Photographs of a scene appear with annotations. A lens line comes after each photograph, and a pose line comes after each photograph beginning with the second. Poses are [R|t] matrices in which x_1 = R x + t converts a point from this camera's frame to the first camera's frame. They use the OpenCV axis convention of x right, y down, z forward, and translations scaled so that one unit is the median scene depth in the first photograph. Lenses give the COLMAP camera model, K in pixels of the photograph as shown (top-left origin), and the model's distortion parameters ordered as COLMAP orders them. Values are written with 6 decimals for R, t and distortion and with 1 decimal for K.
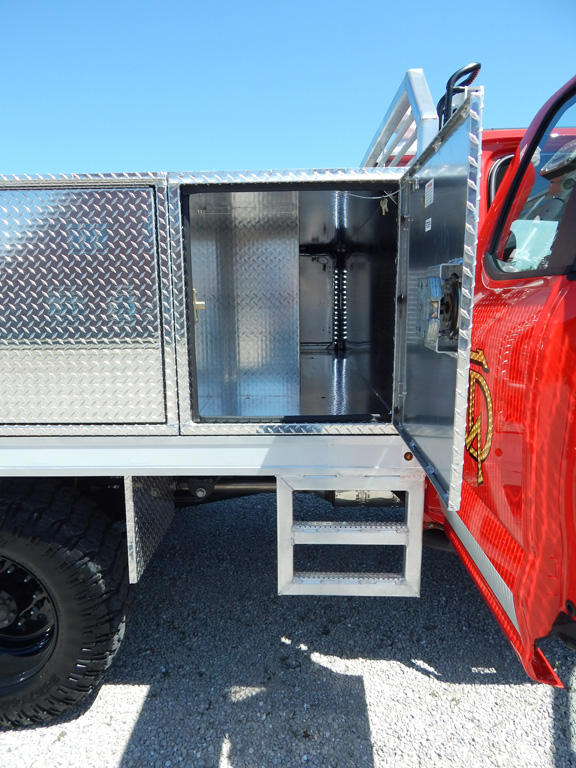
lens RADIAL K [[503.8, 0, 282.7], [0, 503.8, 385.5], [0, 0, 1]] dist [0.001241, -0.003427]
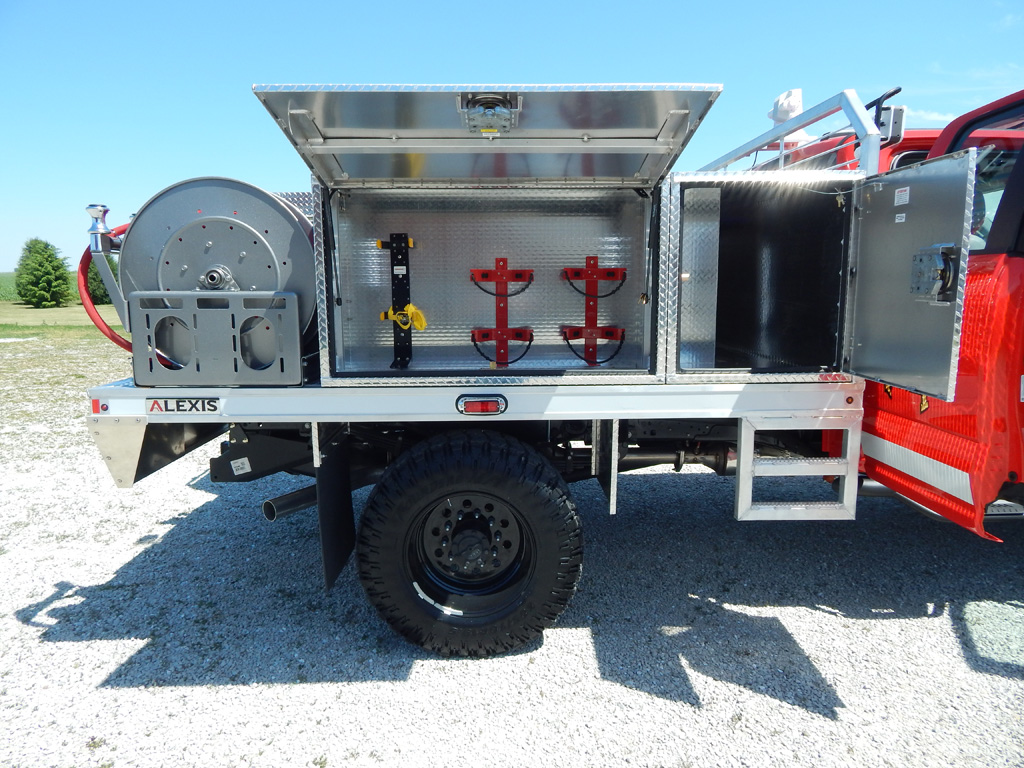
lens RADIAL K [[671.8, 0, 512.0], [0, 671.8, 384.0], [0, 0, 1]] dist [0.001241, -0.003427]
pose [[0.998792, -0.003697, 0.048997, -0.622376], [0.004936, 0.999670, -0.025194, 0.131349], [-0.048887, 0.025405, 0.998481, -0.571506]]
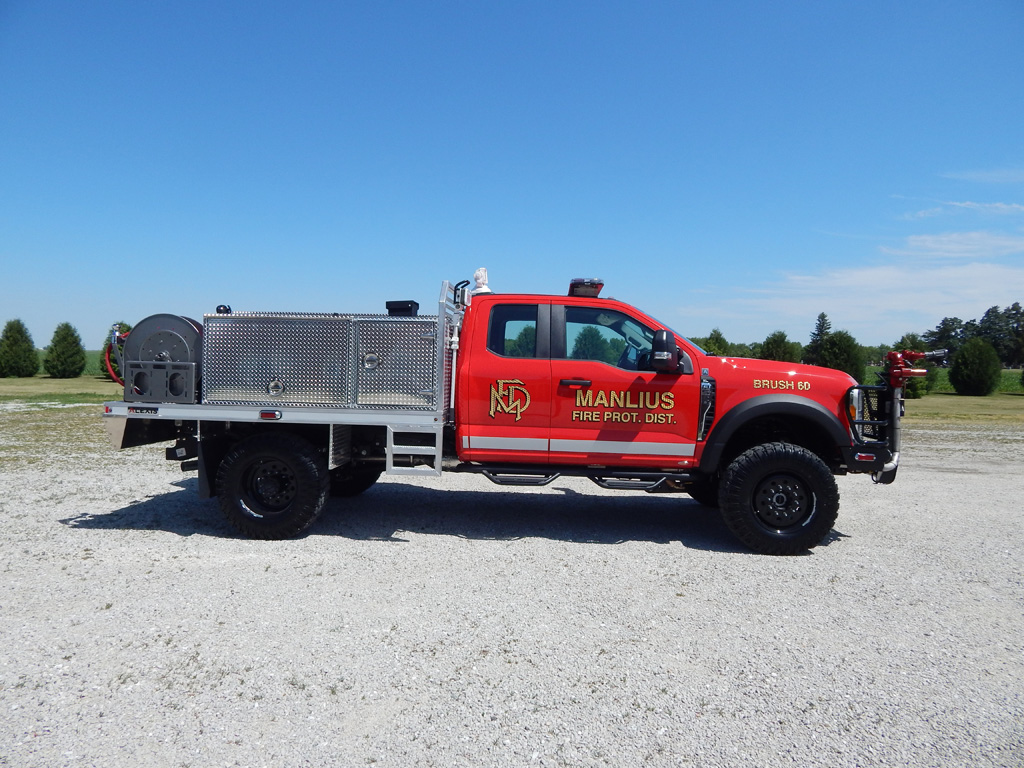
lens RADIAL K [[671.8, 0, 512.0], [0, 671.8, 384.0], [0, 0, 1]] dist [0.001241, -0.003427]
pose [[0.998806, 0.034563, -0.034512, 0.733024], [-0.039573, 0.986807, -0.156992, 0.473228], [0.028630, 0.158170, 0.986997, -2.419581]]
